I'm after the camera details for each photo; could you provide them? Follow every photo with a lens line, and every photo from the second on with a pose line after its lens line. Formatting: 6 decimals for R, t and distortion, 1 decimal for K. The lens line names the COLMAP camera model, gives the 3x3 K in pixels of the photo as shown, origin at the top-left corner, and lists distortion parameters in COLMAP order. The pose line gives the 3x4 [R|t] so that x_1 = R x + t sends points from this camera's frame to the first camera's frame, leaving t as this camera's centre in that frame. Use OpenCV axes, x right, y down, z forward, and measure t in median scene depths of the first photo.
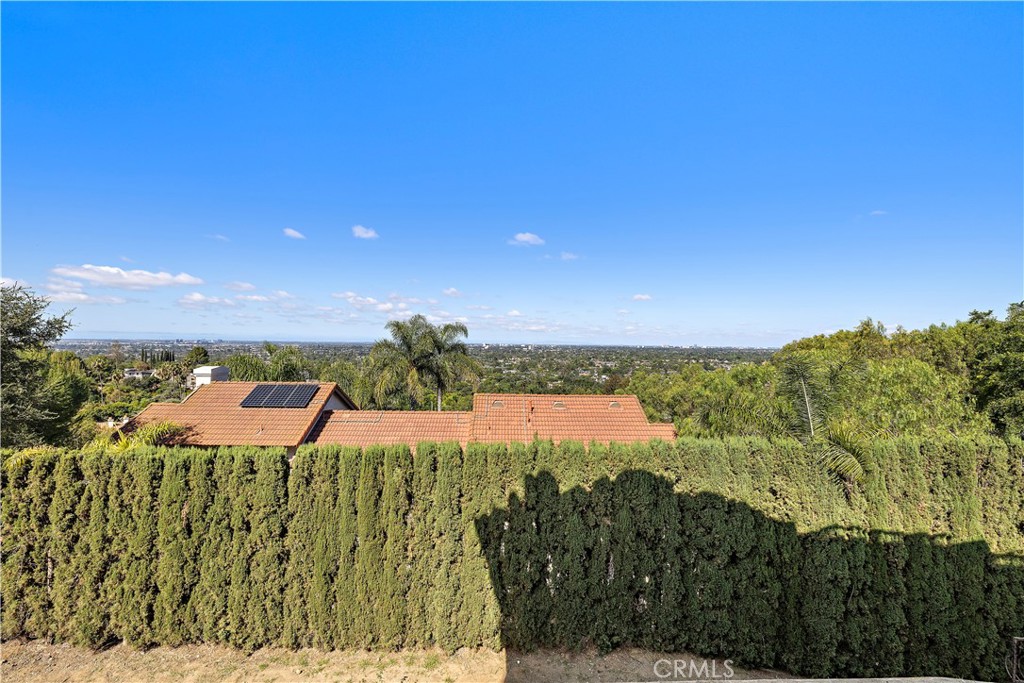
lens RADIAL K [[439.5, 0, 513.2], [0, 439.5, 340.5], [0, 0, 1]] dist [0.002144, 0.000058]
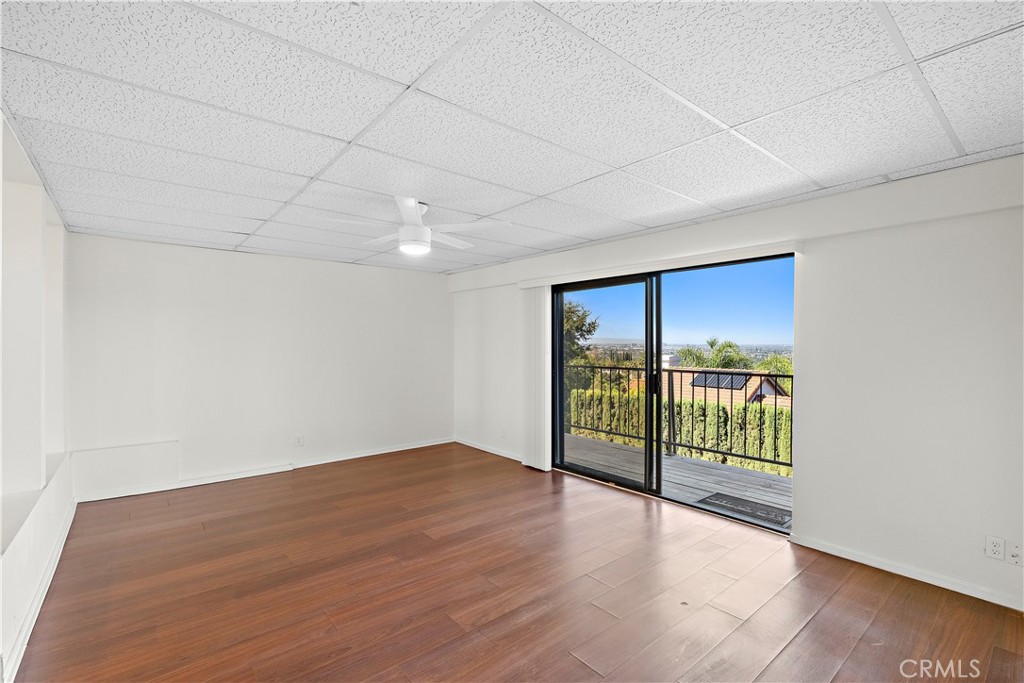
lens RADIAL K [[459.4, 0, 513.1], [0, 459.4, 343.6], [0, 0, 1]] dist [-0.000134, 0.000021]
pose [[0.618132, -0.004454, -0.786062, 0.235399], [0.002423, 0.999990, -0.003761, 0.057952], [0.786071, 0.000420, 0.618137, -0.476636]]
